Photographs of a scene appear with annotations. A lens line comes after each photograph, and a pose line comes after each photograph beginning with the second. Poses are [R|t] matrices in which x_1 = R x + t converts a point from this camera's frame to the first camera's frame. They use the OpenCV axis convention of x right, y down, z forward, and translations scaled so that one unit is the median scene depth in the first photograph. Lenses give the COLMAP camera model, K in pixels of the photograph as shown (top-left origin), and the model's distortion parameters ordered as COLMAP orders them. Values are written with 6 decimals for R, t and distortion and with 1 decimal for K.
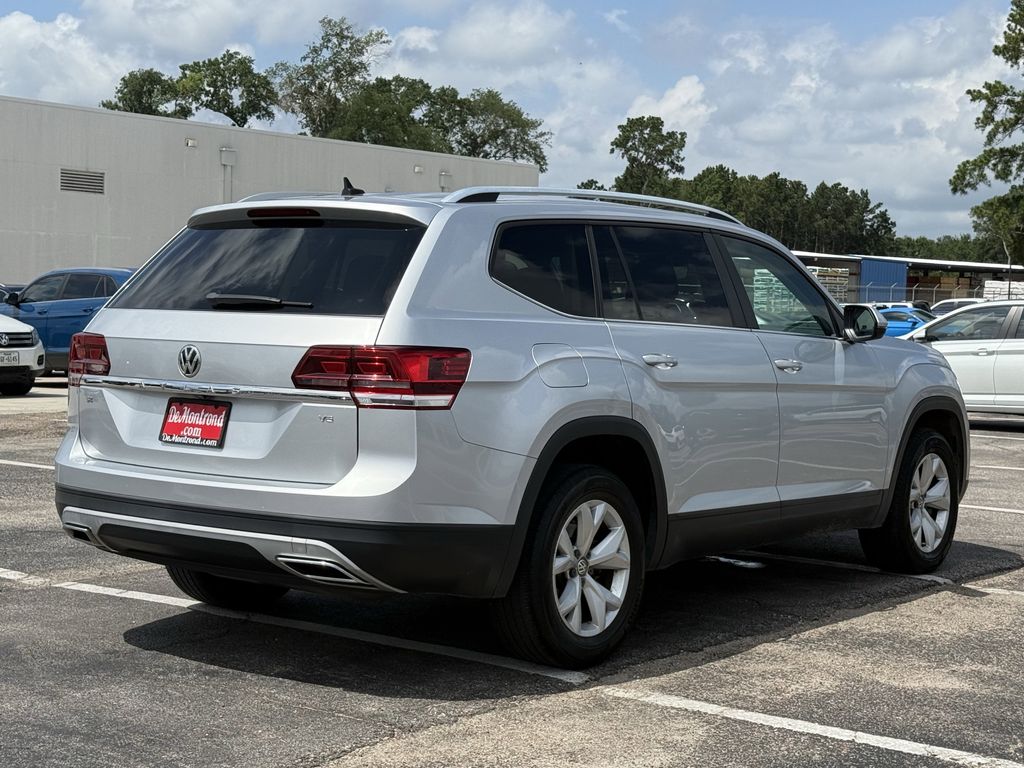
lens RADIAL K [[1741.8, 0, 451.4], [0, 1741.8, 386.9], [0, 0, 1]] dist [0.156924, -0.082417]
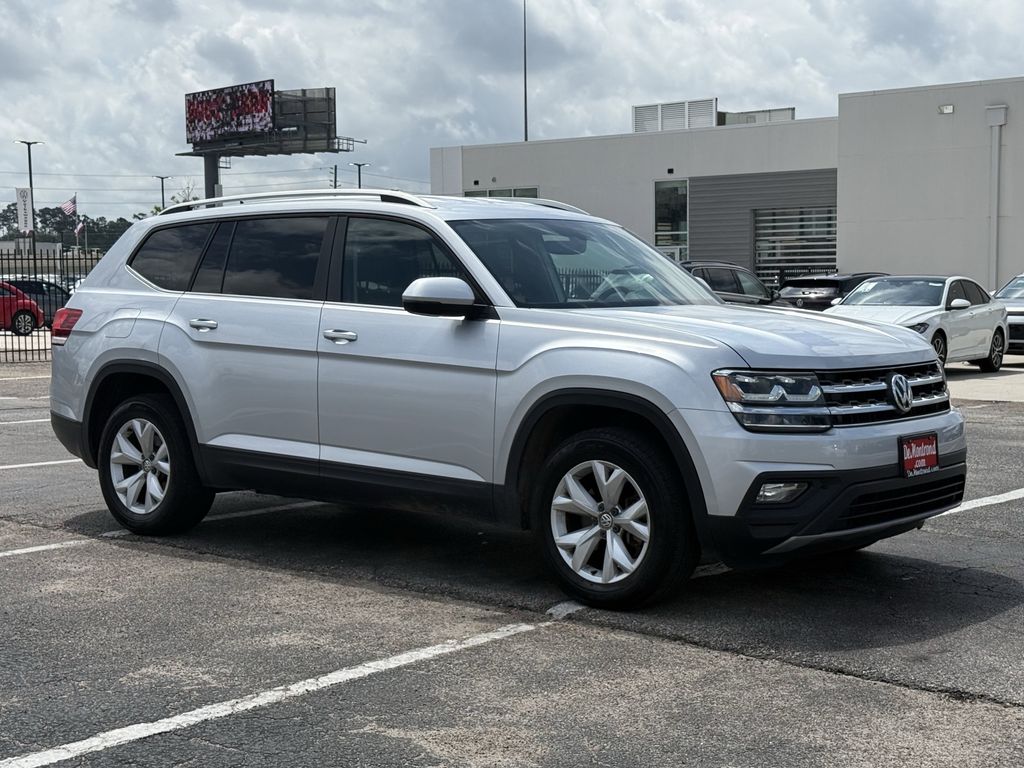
lens RADIAL K [[1490.7, 0, 455.7], [0, 1490.7, 383.7], [0, 0, 1]] dist [0.127413, -0.117388]
pose [[-0.048480, 0.044804, -0.997819, 1.271631], [-0.048322, 0.997718, 0.047147, -0.033485], [0.997655, 0.050502, -0.046204, 1.295122]]
